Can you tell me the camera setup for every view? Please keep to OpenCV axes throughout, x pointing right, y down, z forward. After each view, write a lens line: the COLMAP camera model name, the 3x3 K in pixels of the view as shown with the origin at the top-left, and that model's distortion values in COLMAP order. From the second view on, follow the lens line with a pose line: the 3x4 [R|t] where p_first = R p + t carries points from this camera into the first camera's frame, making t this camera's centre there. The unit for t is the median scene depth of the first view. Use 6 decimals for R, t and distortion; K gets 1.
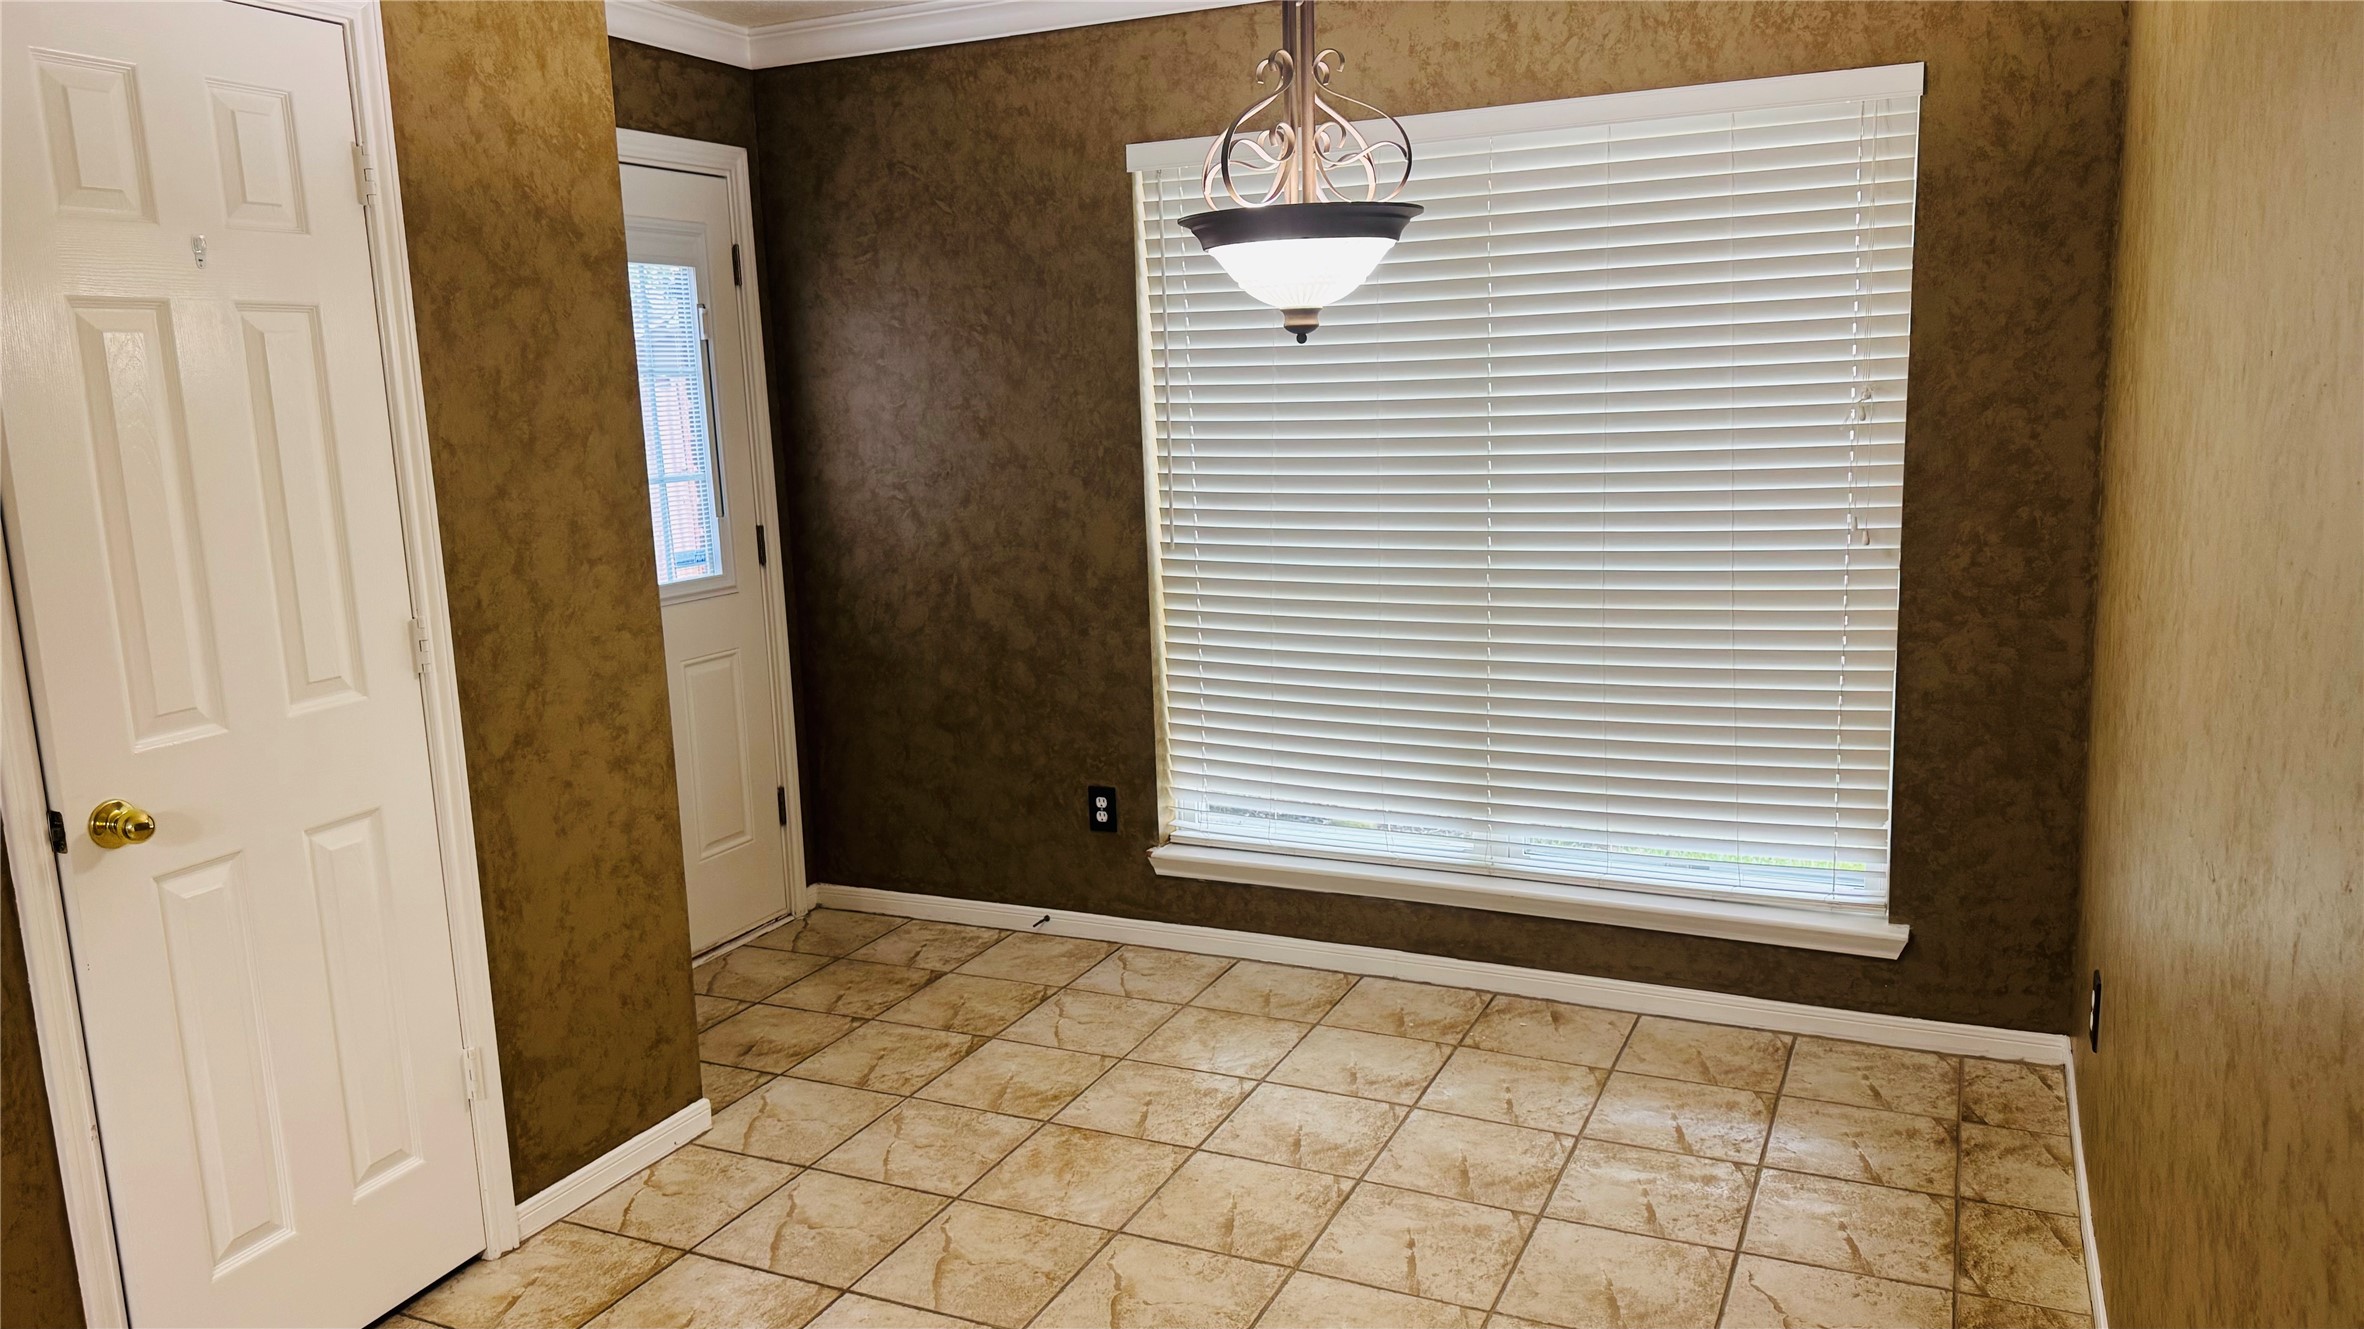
lens RADIAL K [[1652.8, 0, 1146.9], [0, 1652.8, 672.8], [0, 0, 1]] dist [0.071857, -0.089292]
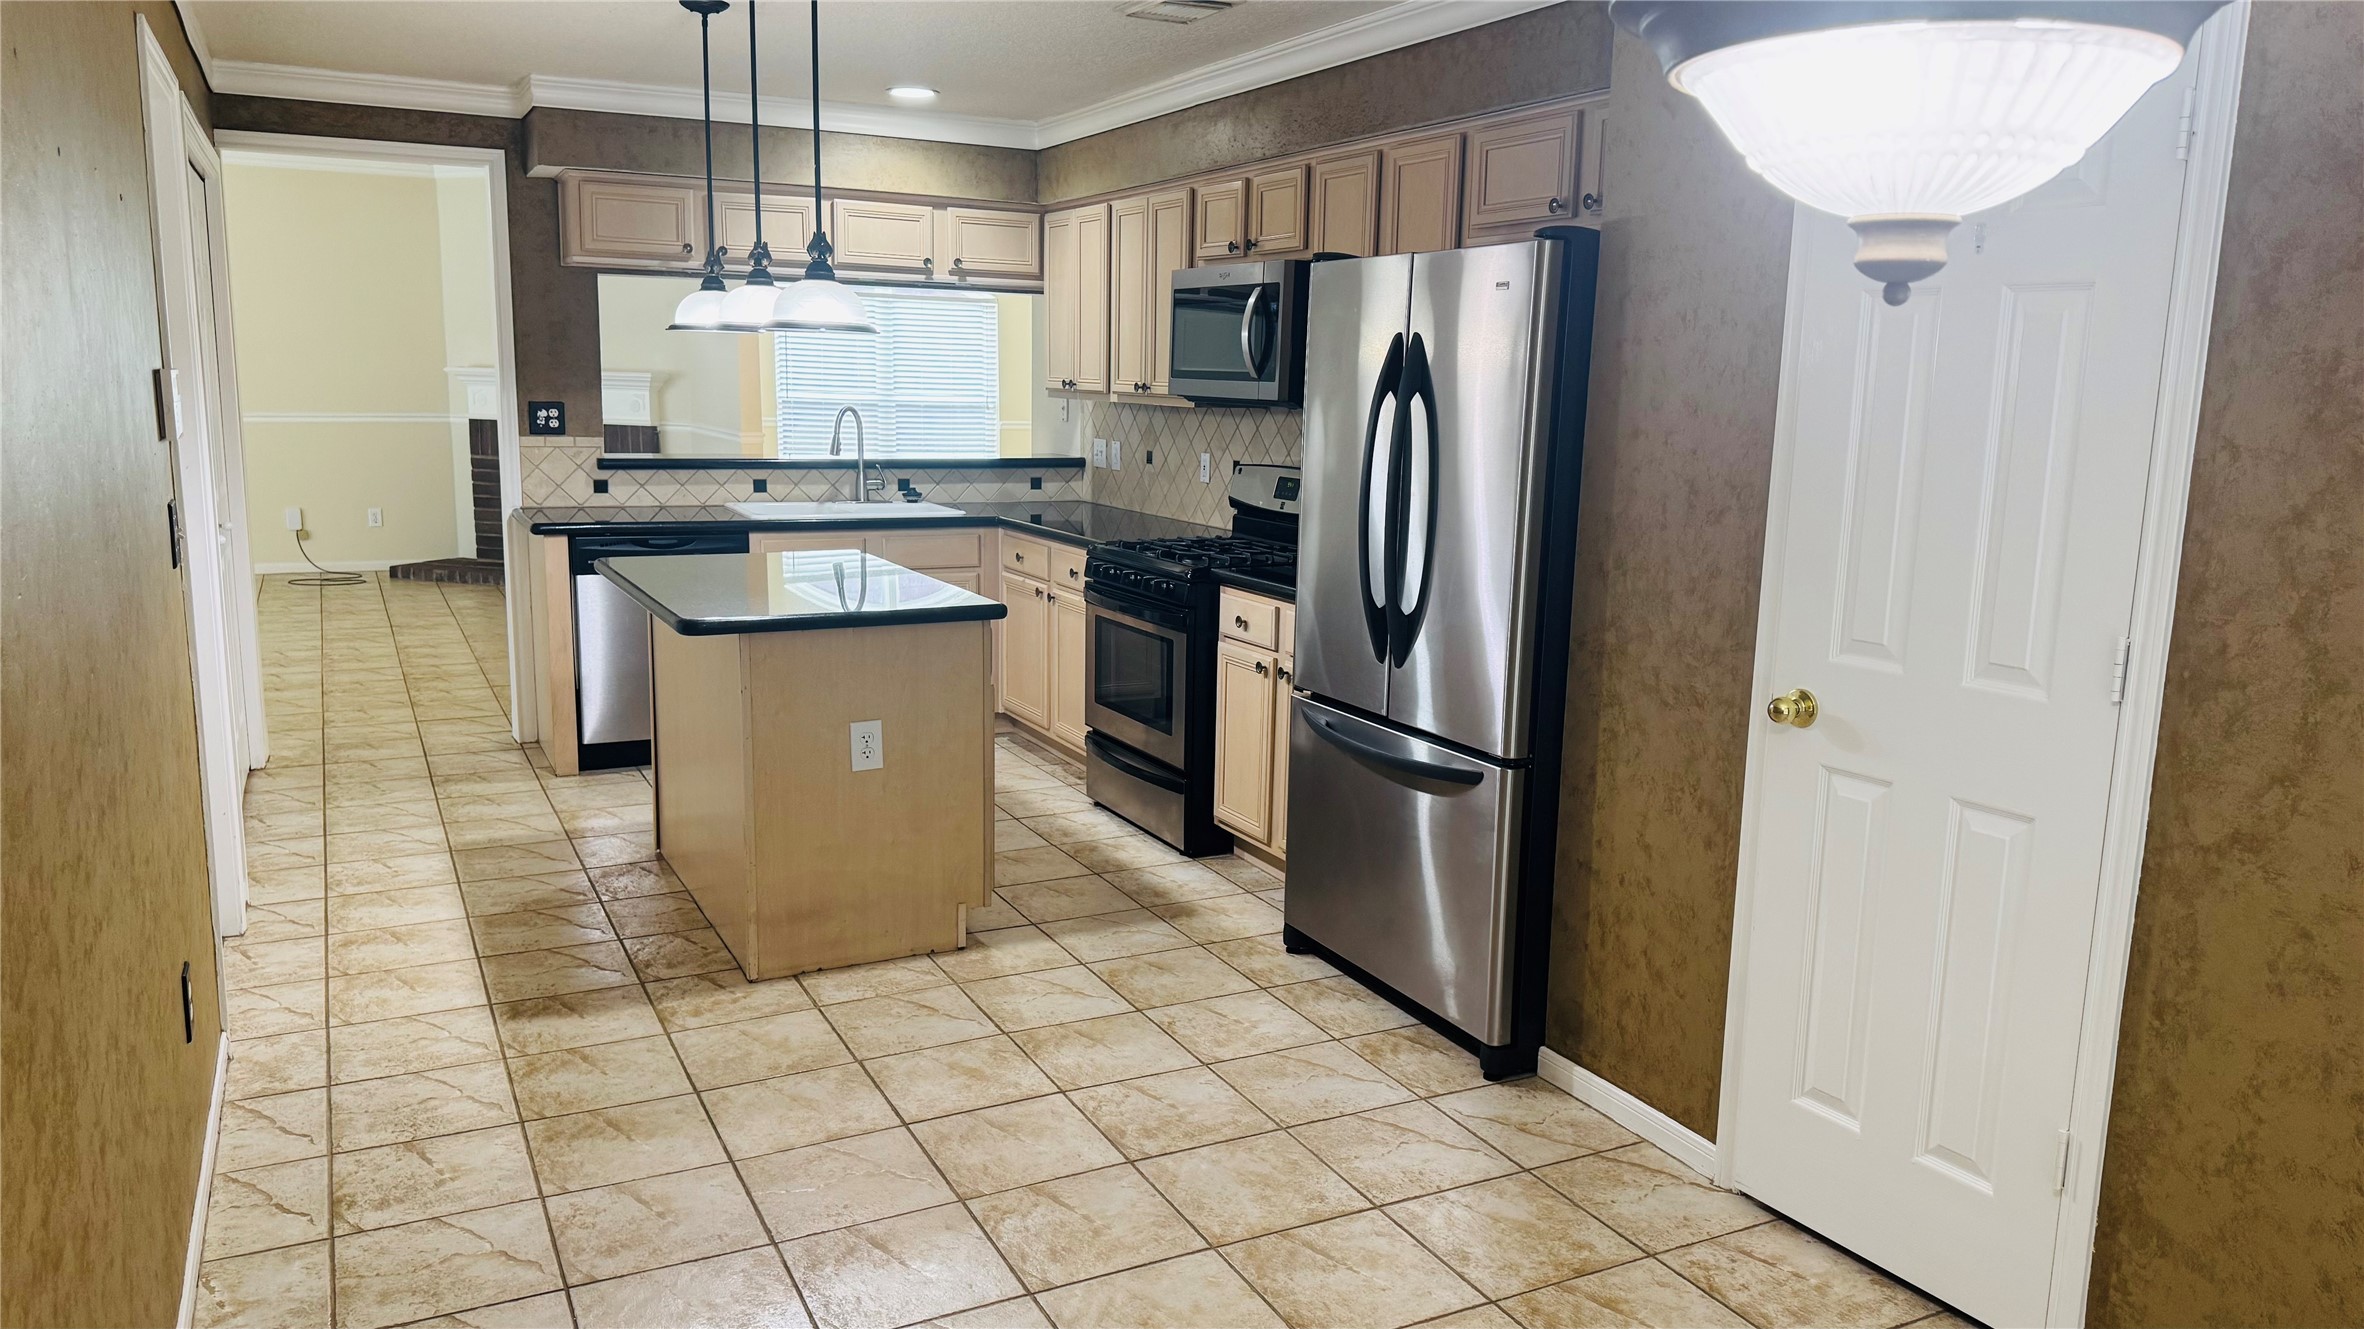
lens RADIAL K [[1652.8, 0, 1220.4], [0, 1652.8, 686.7], [0, 0, 1]] dist [0.071857, -0.089292]
pose [[-0.594922, 0.166655, -0.786316, 0.403242], [-0.142864, 0.940769, 0.307480, -0.158696], [0.790985, 0.295263, -0.535875, 0.833434]]
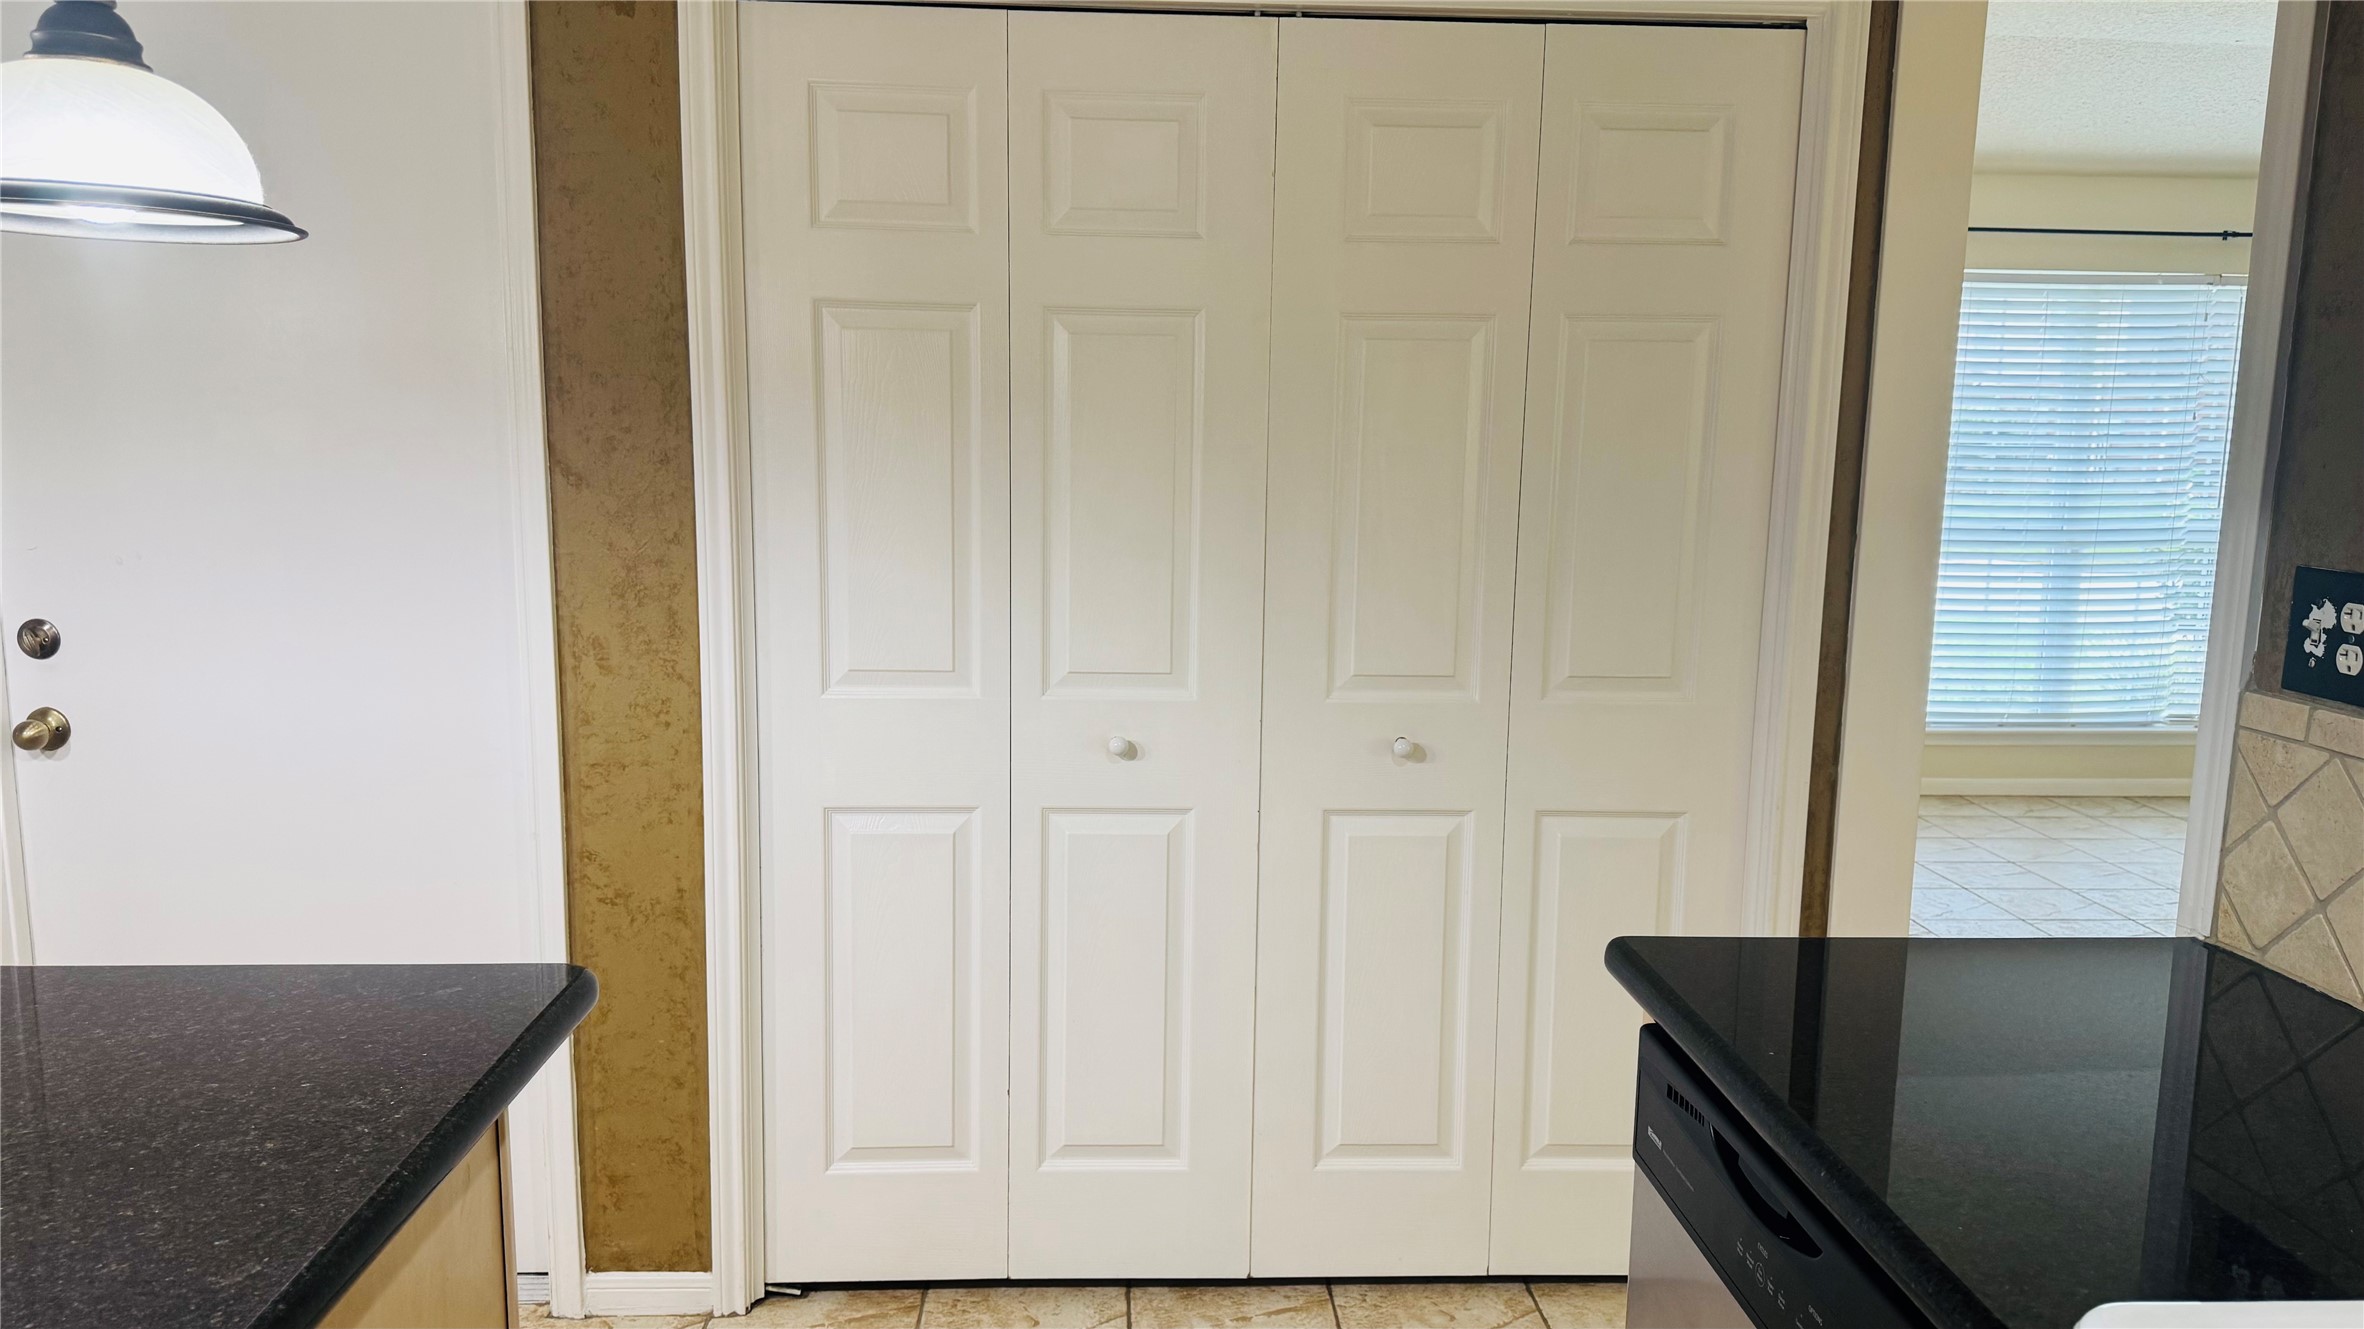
lens RADIAL K [[1652.8, 0, 1175.7], [0, 1652.8, 668.2], [0, 0, 1]] dist [0.071857, -0.089292]
pose [[-0.474903, -0.104792, 0.873777, -0.837911], [0.153590, 0.967777, 0.199543, 0.088767], [-0.866532, 0.228967, -0.443506, -0.283276]]
